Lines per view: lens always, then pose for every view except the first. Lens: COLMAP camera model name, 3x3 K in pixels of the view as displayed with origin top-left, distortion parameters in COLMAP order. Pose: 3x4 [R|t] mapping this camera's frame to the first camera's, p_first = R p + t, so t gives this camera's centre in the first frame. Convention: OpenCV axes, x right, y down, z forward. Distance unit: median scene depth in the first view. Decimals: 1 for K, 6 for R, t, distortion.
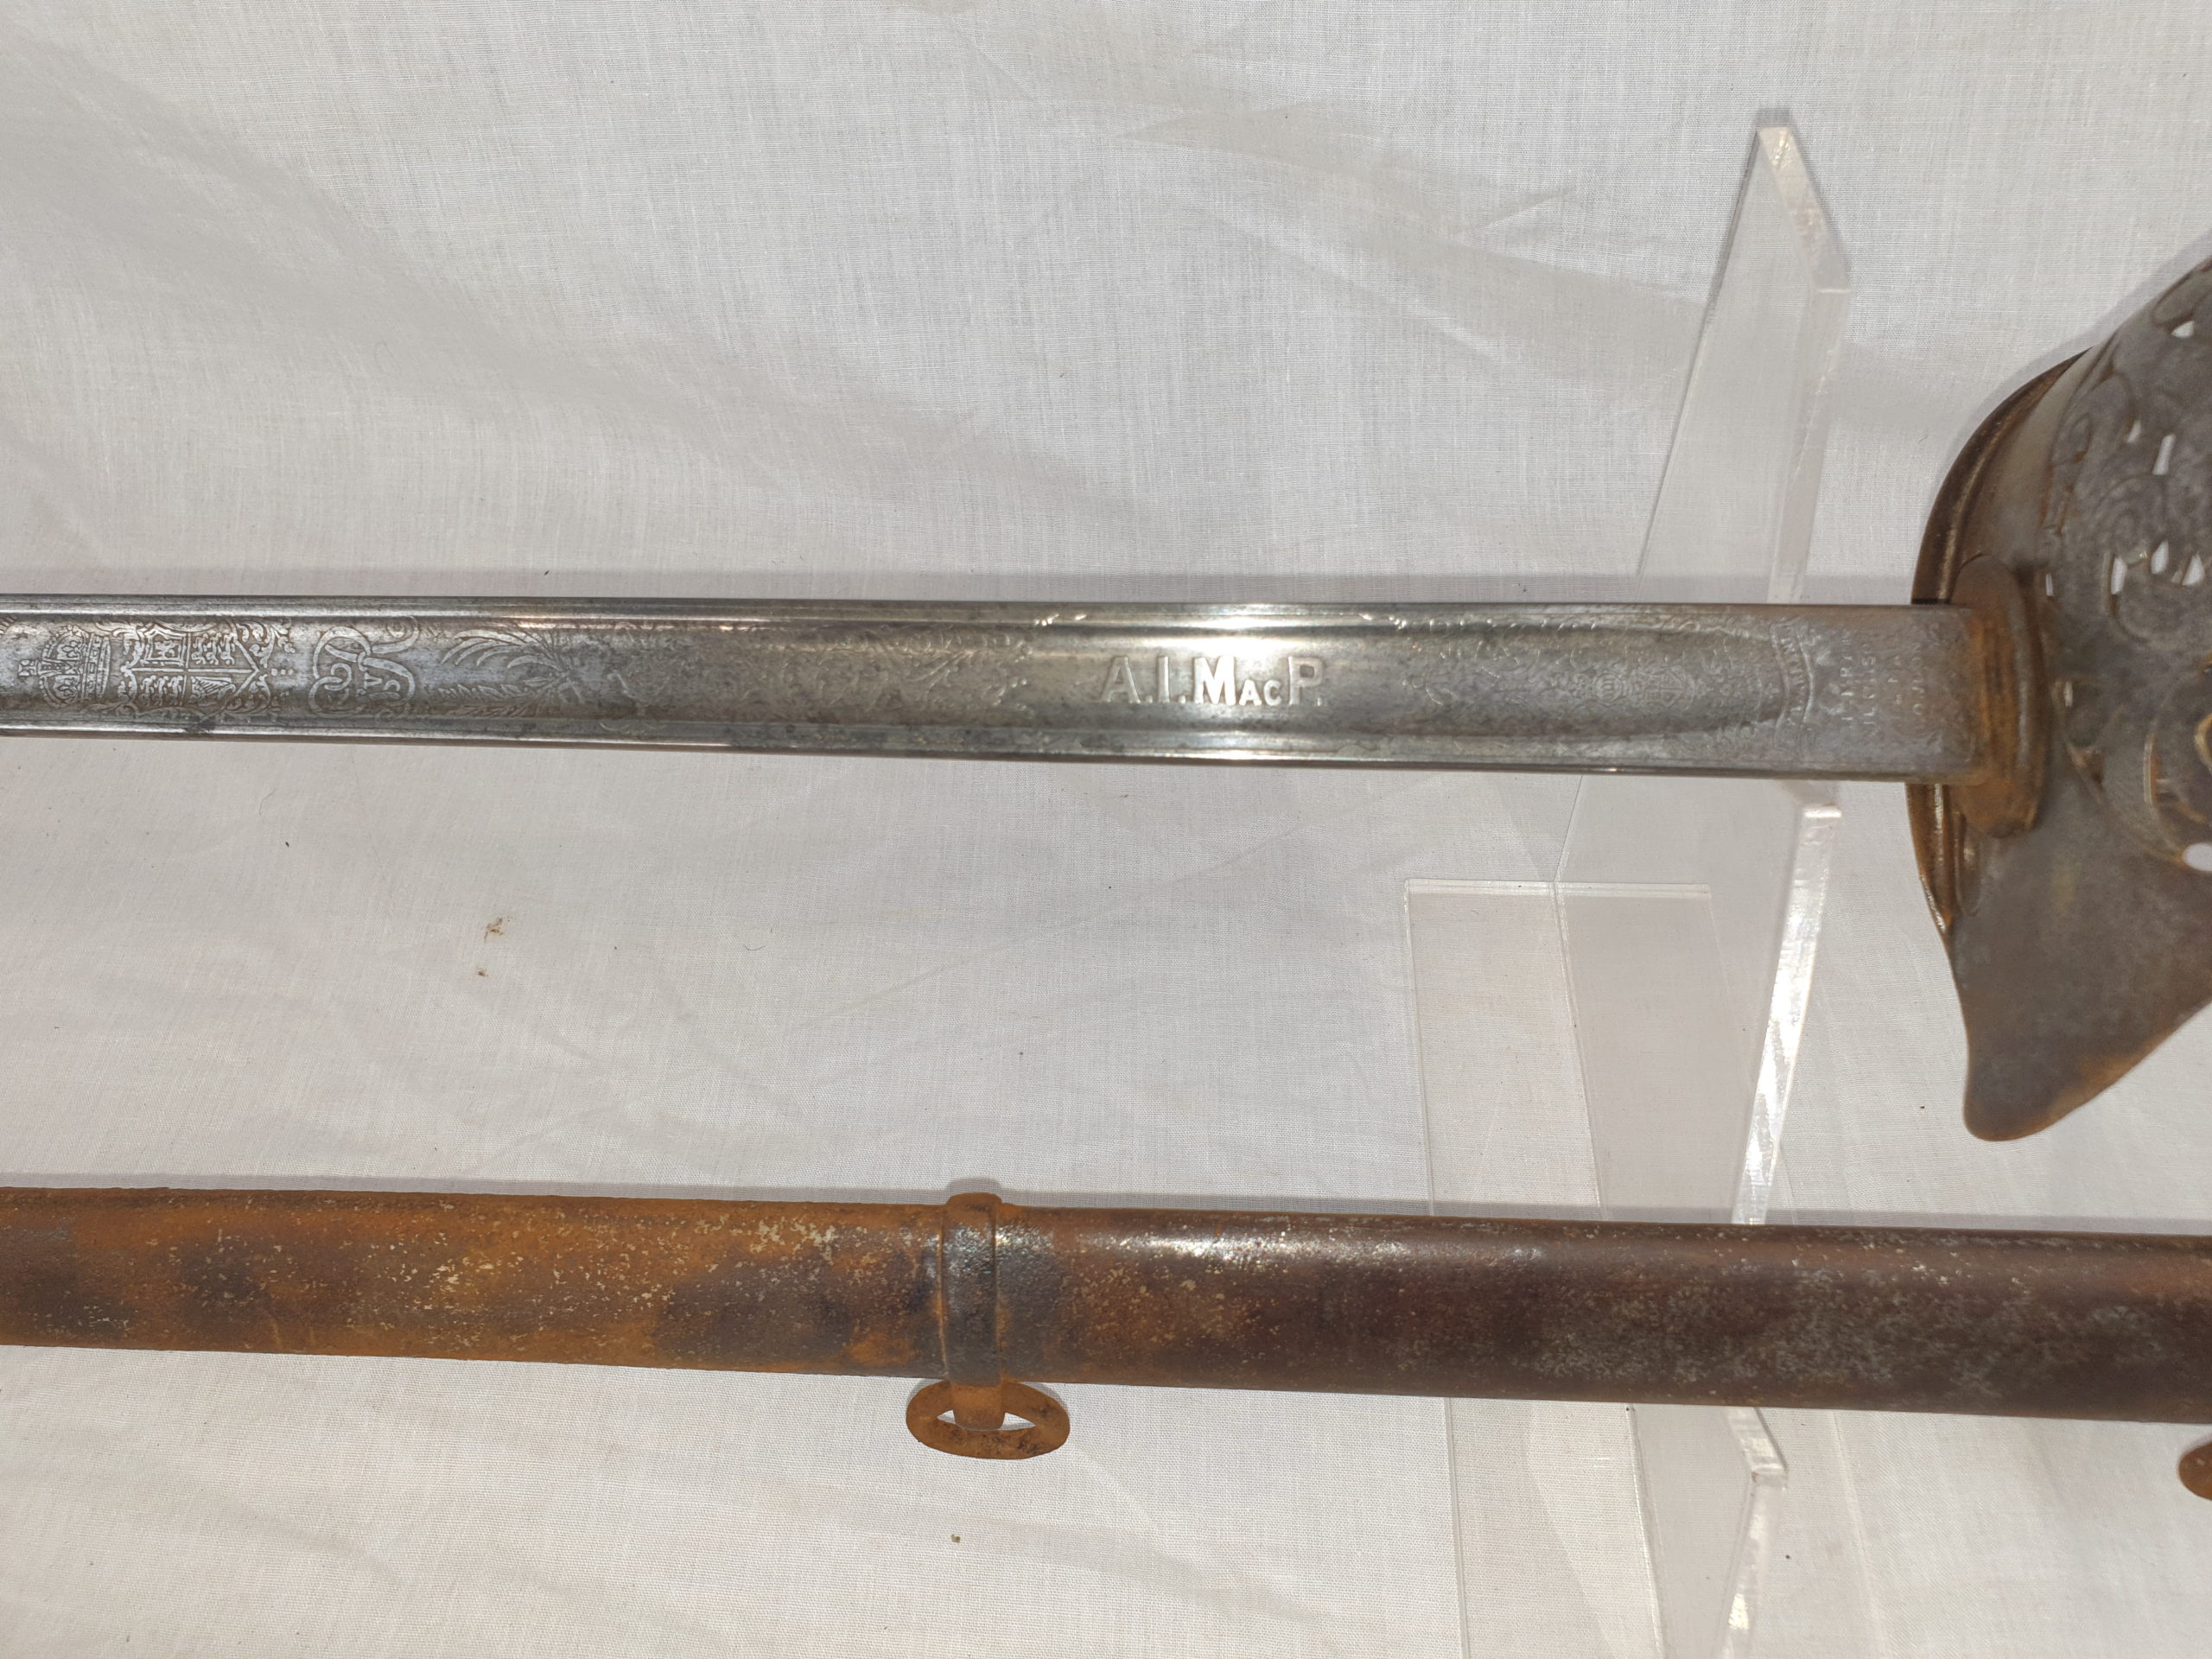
lens RADIAL K [[1754.9, 0, 1146.5], [0, 1754.9, 812.8], [0, 0, 1]] dist [-0.016894, 0.024252]
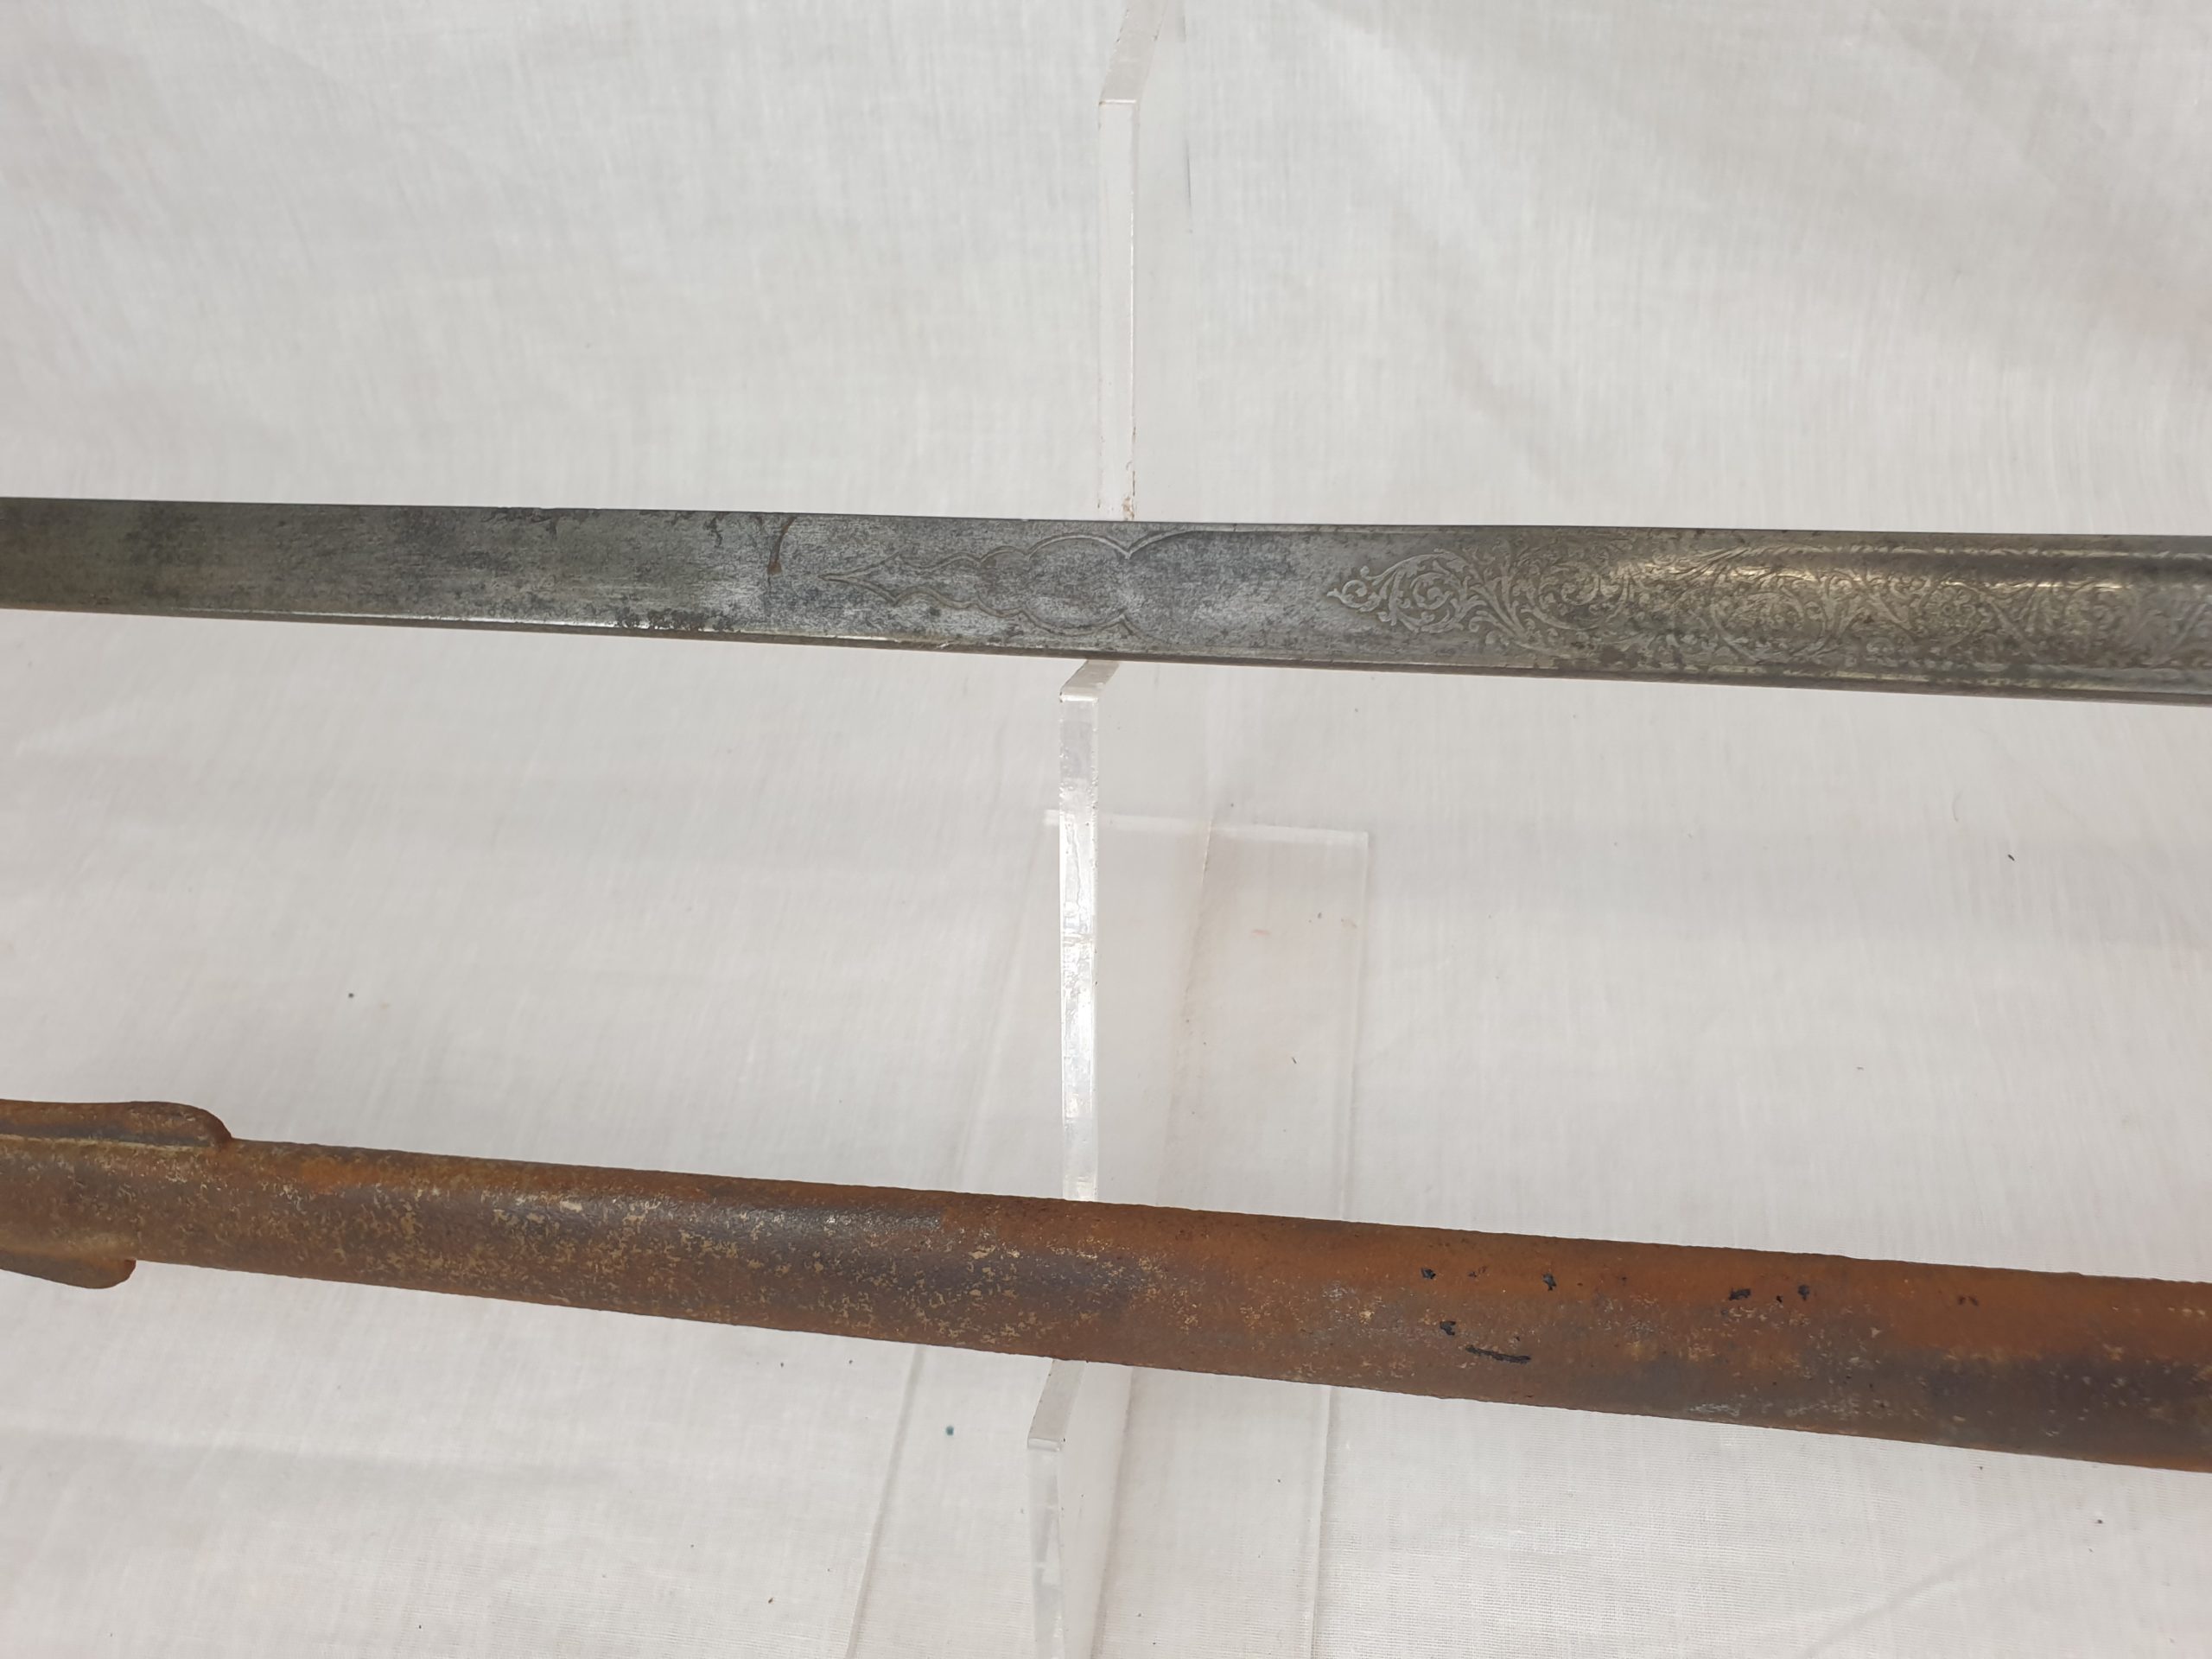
lens RADIAL K [[1754.9, 0, 1128.0], [0, 1754.9, 829.5], [0, 0, 1]] dist [-0.016894, 0.024252]
pose [[0.995083, 0.032274, -0.093640, -0.853926], [-0.030781, 0.999376, 0.017351, 0.004317], [0.094142, -0.014383, 0.995455, 0.114520]]
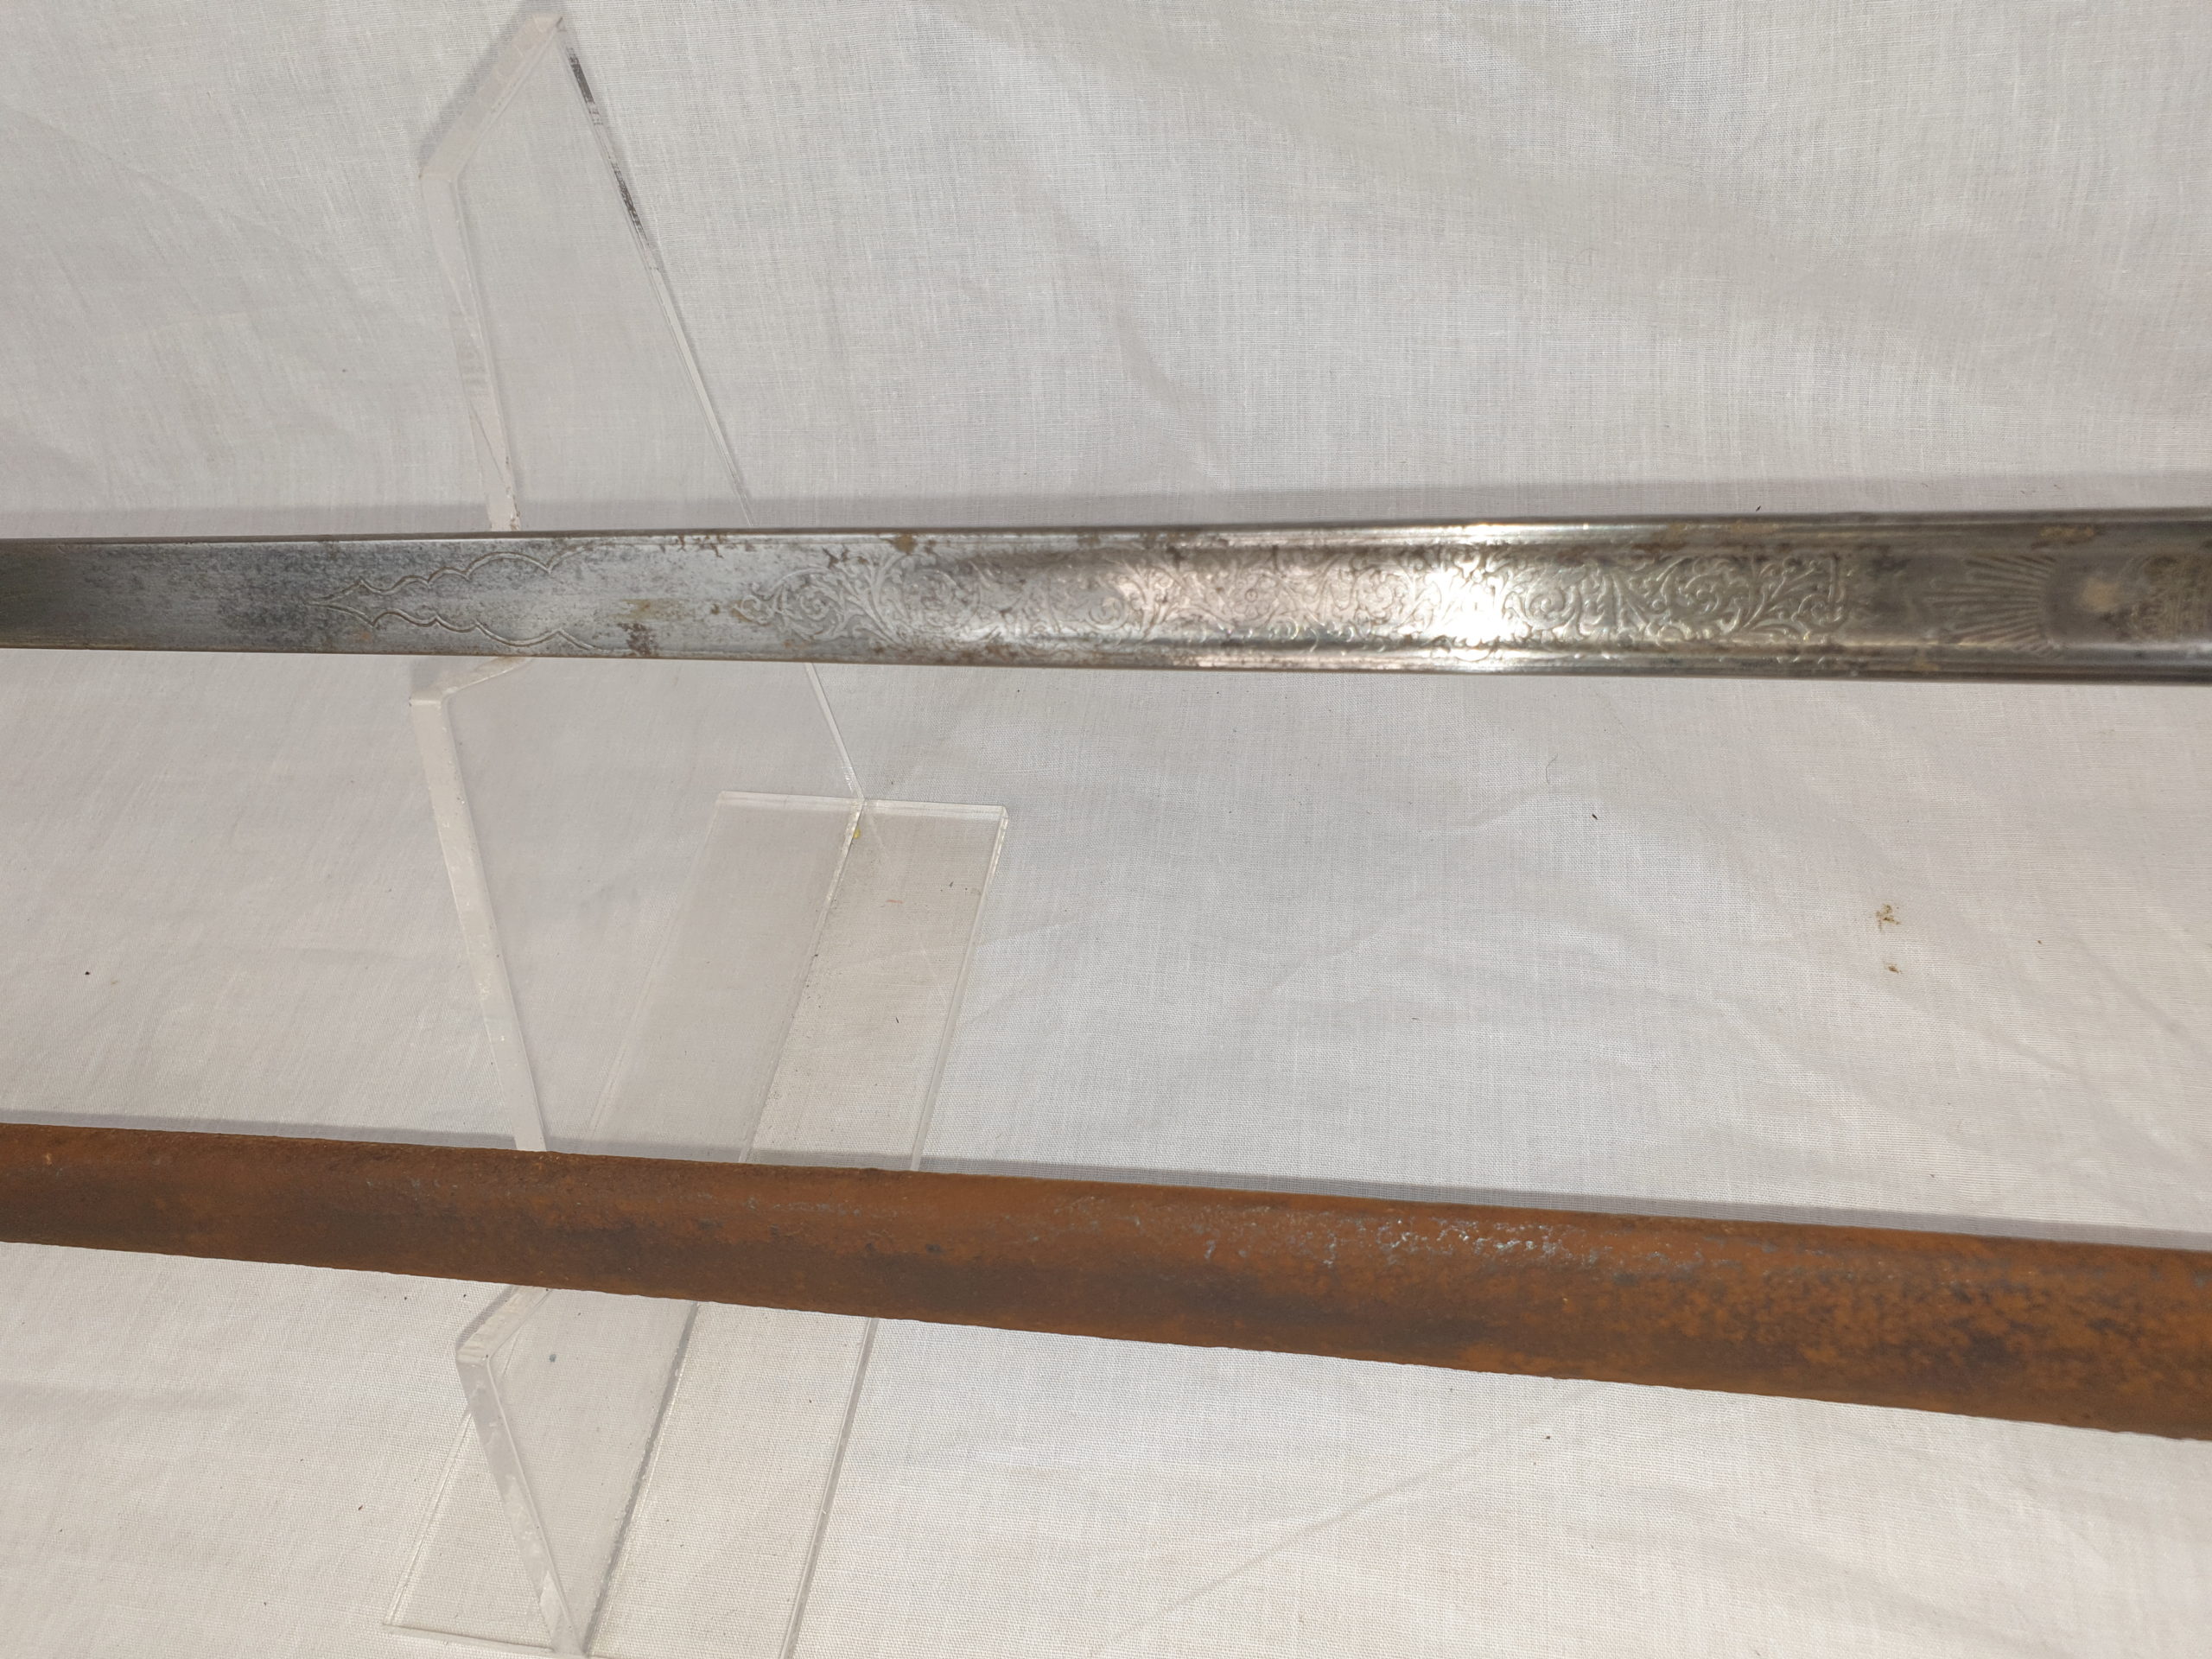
lens RADIAL K [[1754.9, 0, 1113.1], [0, 1754.9, 832.7], [0, 0, 1]] dist [-0.016894, 0.024252]
pose [[0.987534, 0.013106, -0.156862, -0.603528], [-0.007225, 0.999251, 0.038008, -0.005639], [0.157242, -0.036401, 0.986889, 0.084444]]
